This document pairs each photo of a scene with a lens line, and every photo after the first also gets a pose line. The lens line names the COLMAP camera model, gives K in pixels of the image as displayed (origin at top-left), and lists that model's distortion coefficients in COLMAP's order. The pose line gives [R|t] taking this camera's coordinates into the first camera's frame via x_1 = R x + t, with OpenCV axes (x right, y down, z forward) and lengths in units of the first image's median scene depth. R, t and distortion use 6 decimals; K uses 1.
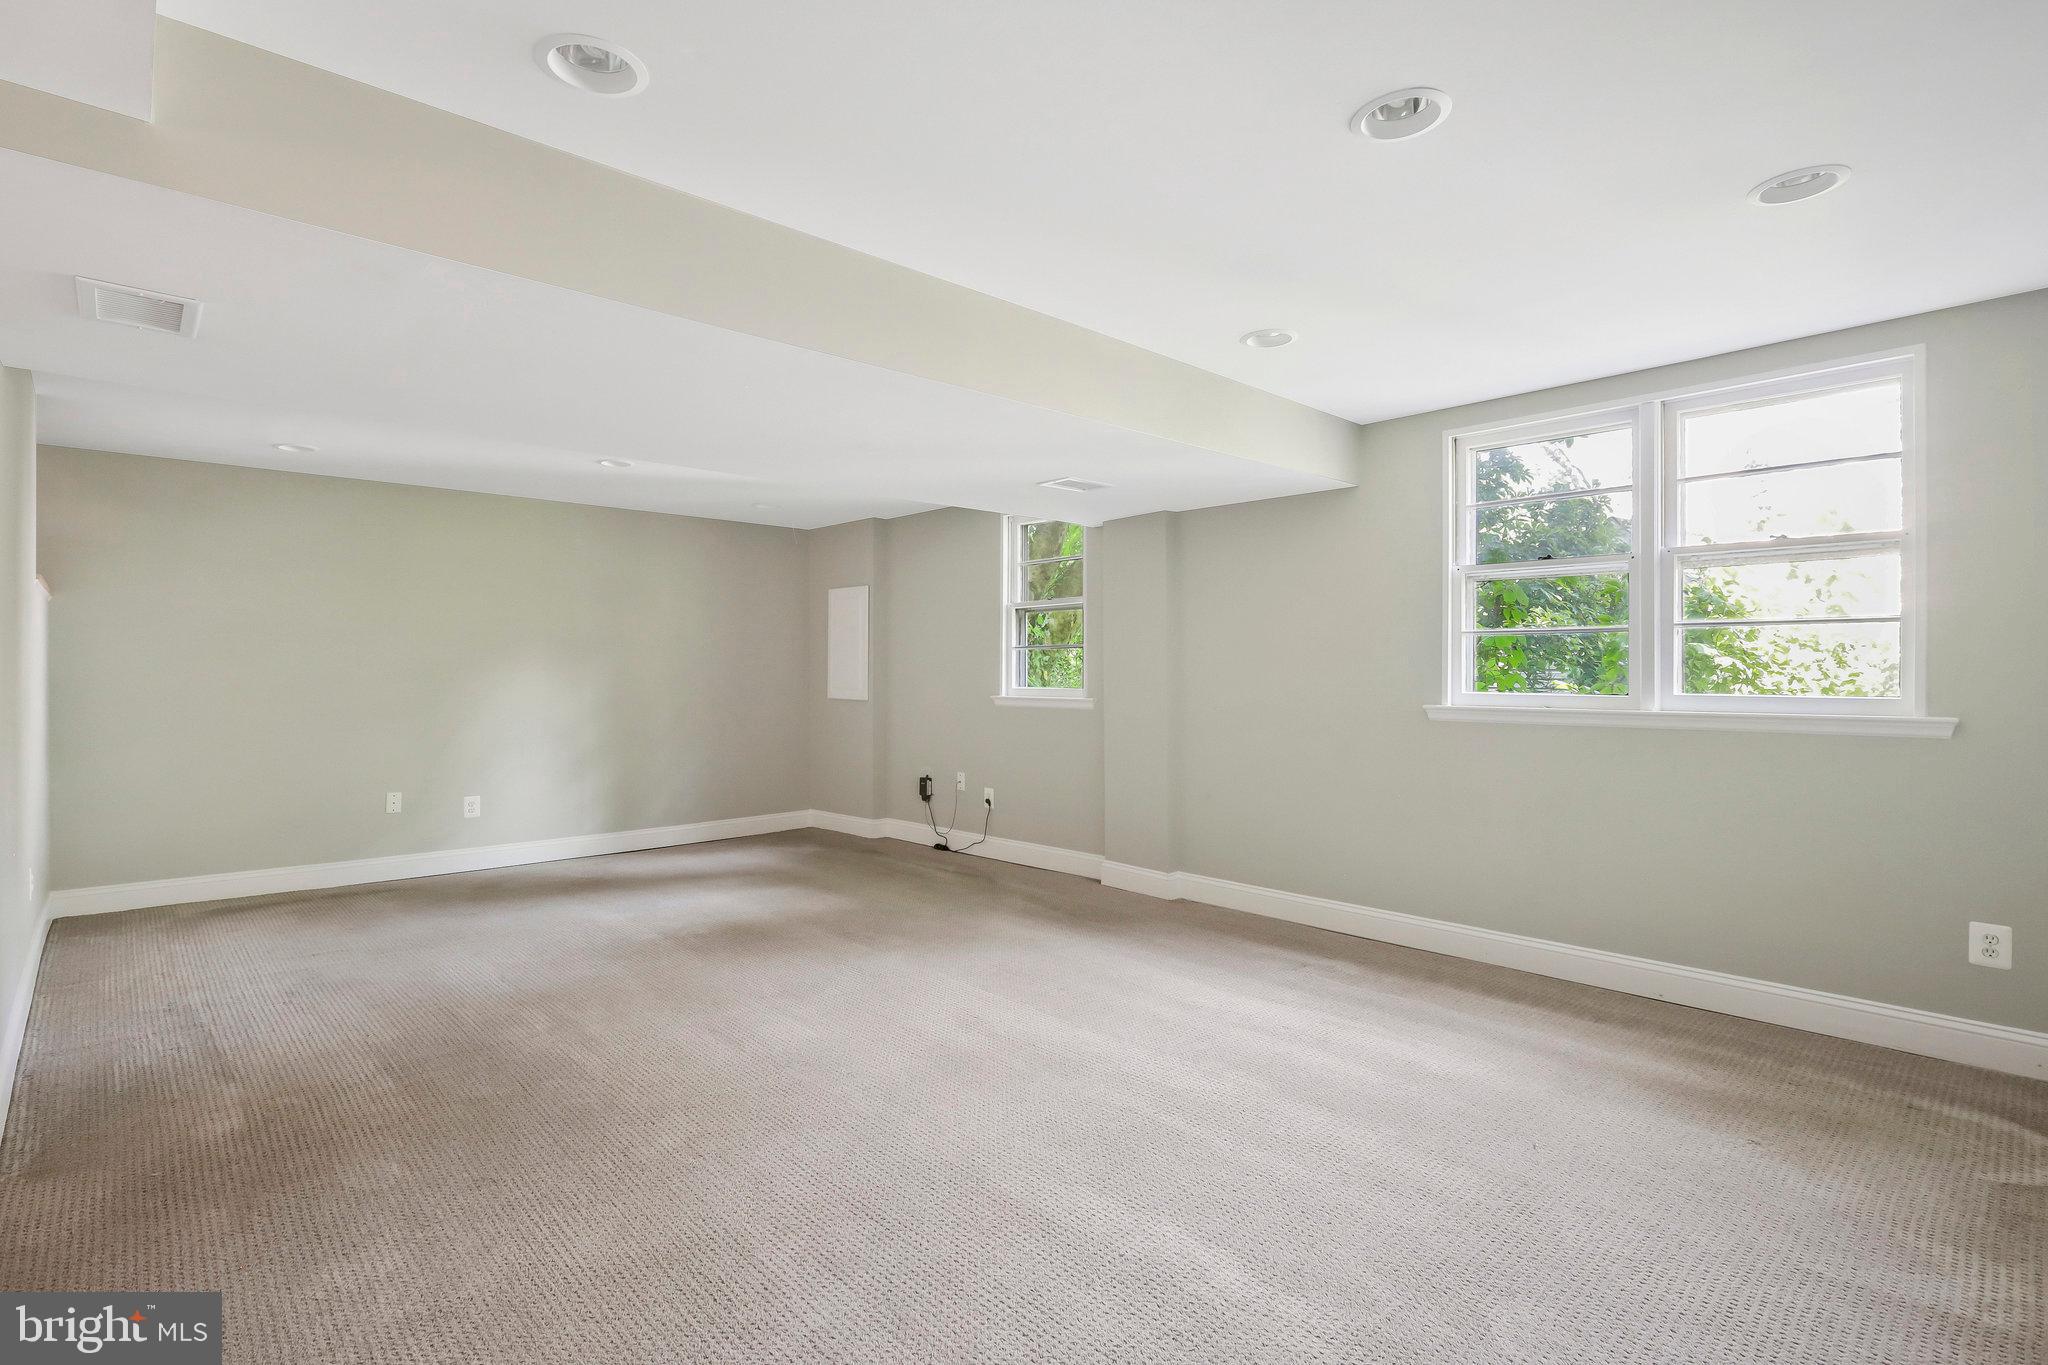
lens RADIAL K [[973.0, 0, 987.9], [0, 973.0, 674.7], [0, 0, 1]] dist [-0.002926, 0.000081]
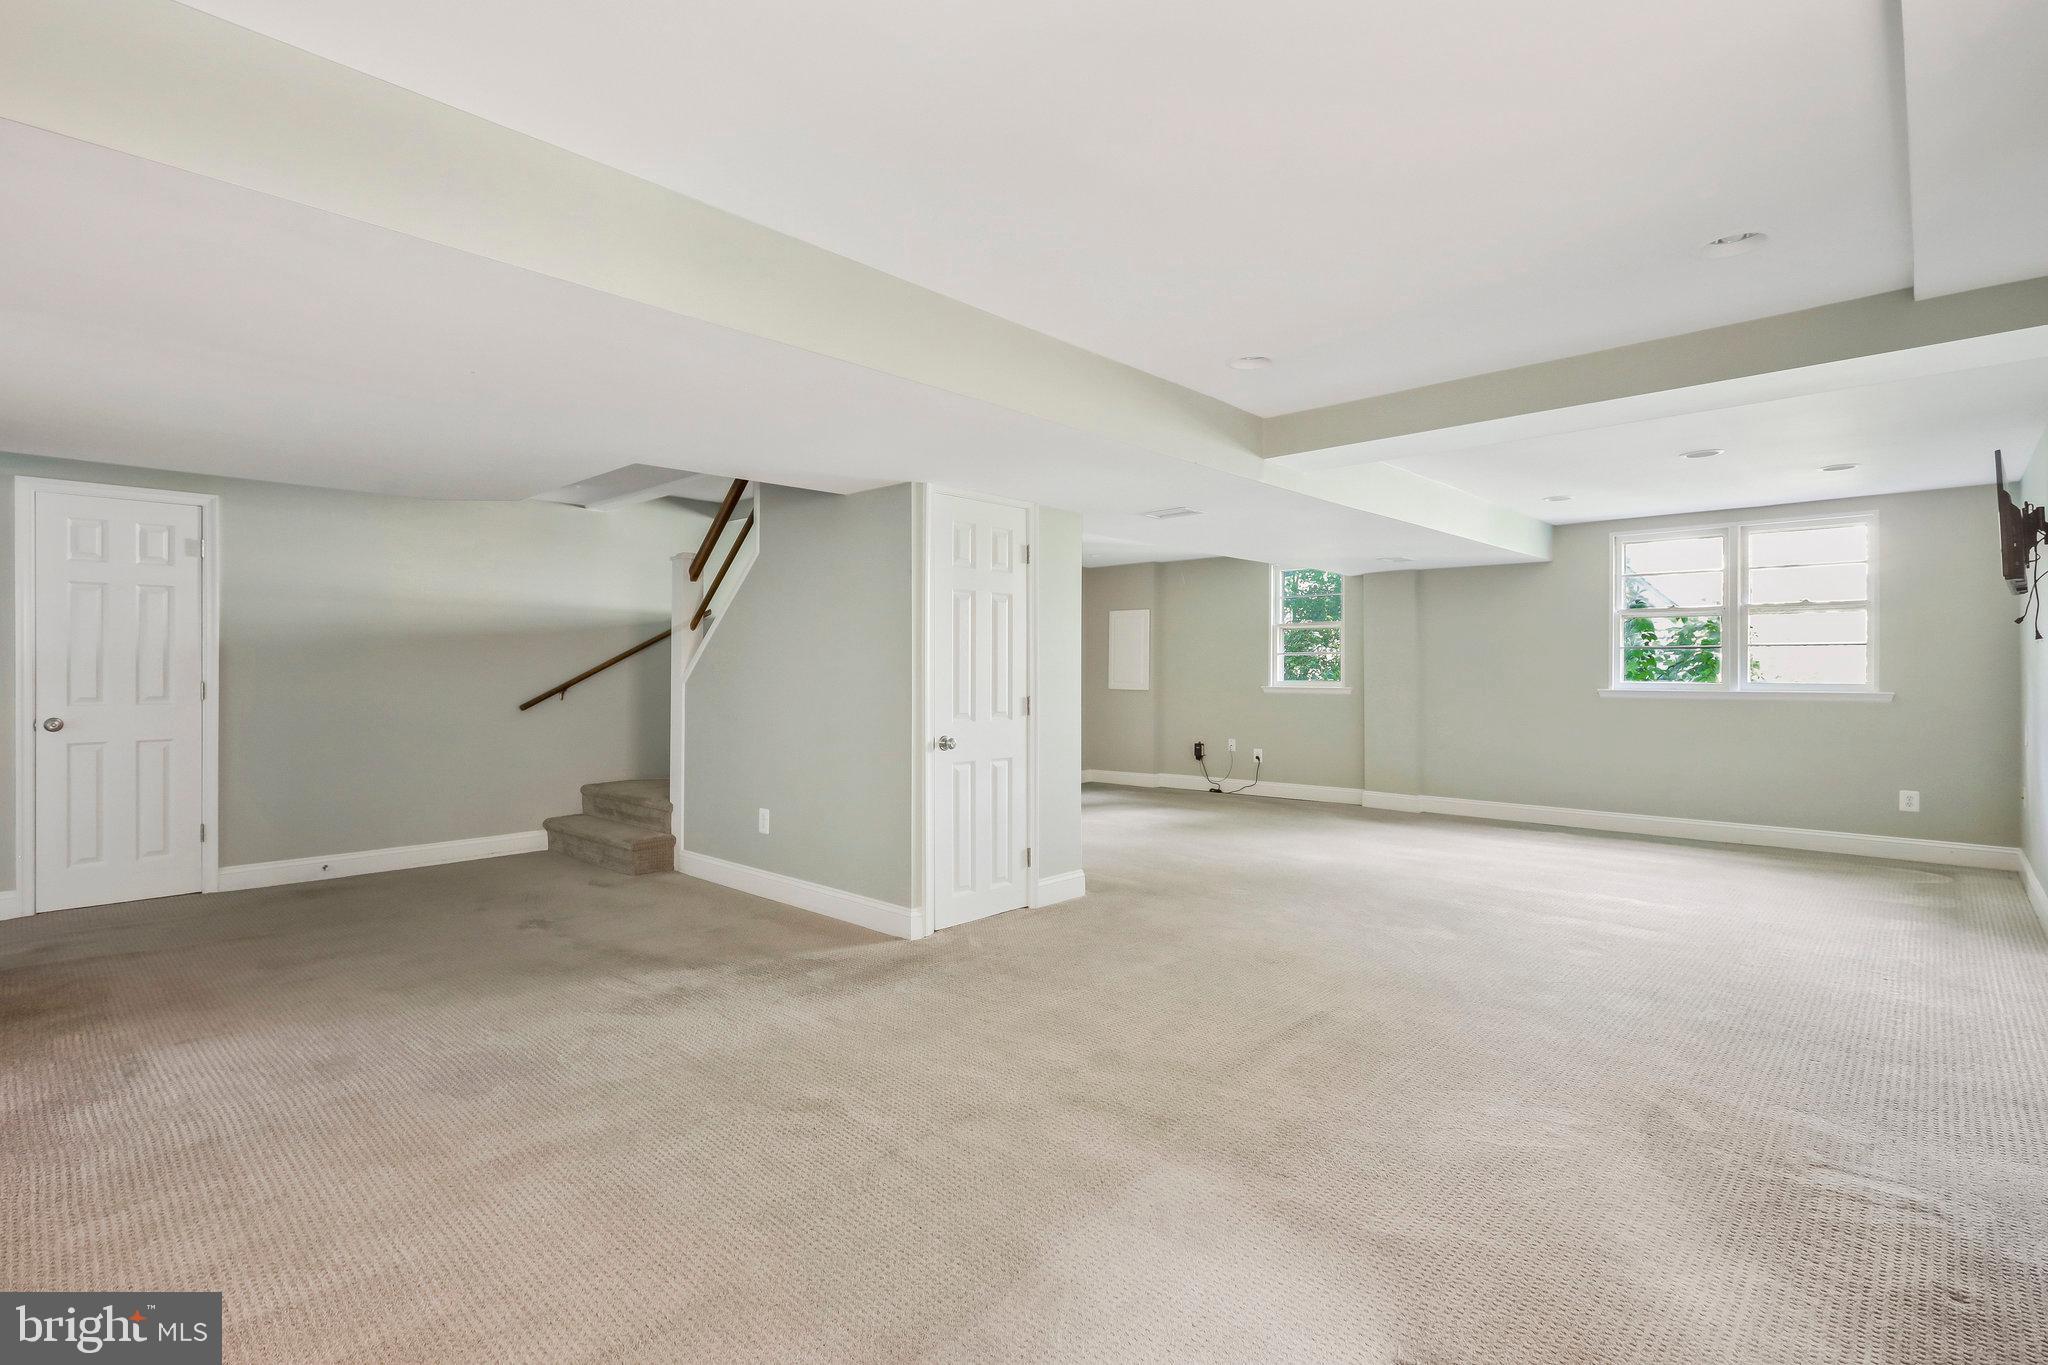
lens RADIAL K [[957.5, 0, 1014.7], [0, 957.5, 672.5], [0, 0, 1]] dist [0.004260, 0.000544]
pose [[0.998254, -0.000199, 0.059060, -0.488271], [0.000169, 1.000000, 0.000511, 0.000220], [-0.059060, -0.000500, 0.998254, -0.459897]]
